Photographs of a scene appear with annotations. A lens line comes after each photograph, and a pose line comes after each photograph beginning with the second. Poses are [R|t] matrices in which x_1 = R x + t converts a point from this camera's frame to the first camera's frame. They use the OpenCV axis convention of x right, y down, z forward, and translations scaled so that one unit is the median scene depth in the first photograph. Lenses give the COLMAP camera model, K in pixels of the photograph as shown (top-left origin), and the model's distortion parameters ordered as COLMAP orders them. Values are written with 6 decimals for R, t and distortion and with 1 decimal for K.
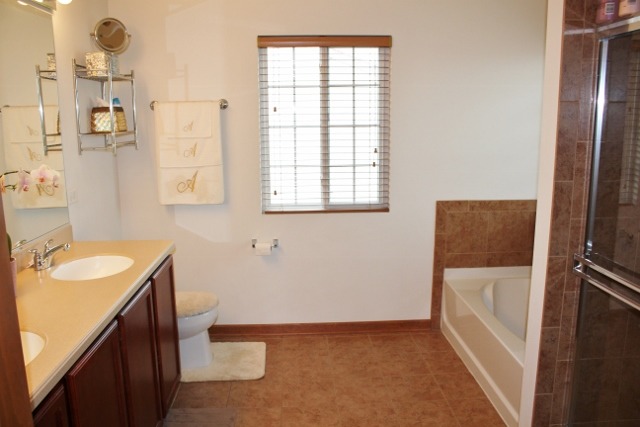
lens RADIAL K [[532.1, 0, 319.5], [0, 532.1, 219.0], [0, 0, 1]] dist [-0.145660, 0.118525]
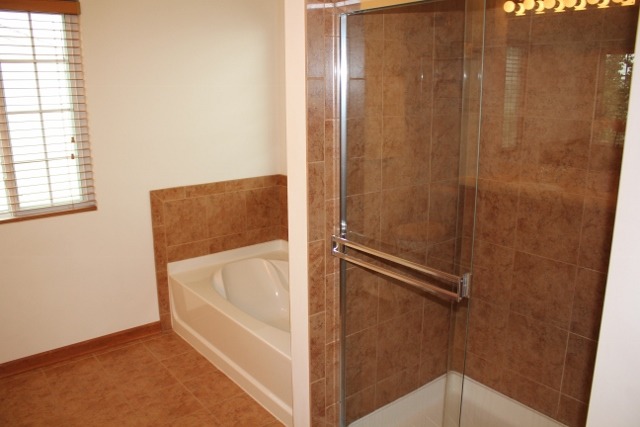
lens RADIAL K [[532.1, 0, 318.9], [0, 532.1, 217.9], [0, 0, 1]] dist [-0.145660, 0.118525]
pose [[0.820541, -0.136591, 0.555027, -0.067701], [0.112832, 0.990627, 0.076983, -0.039340], [-0.560340, -0.000543, 0.828263, 0.158261]]
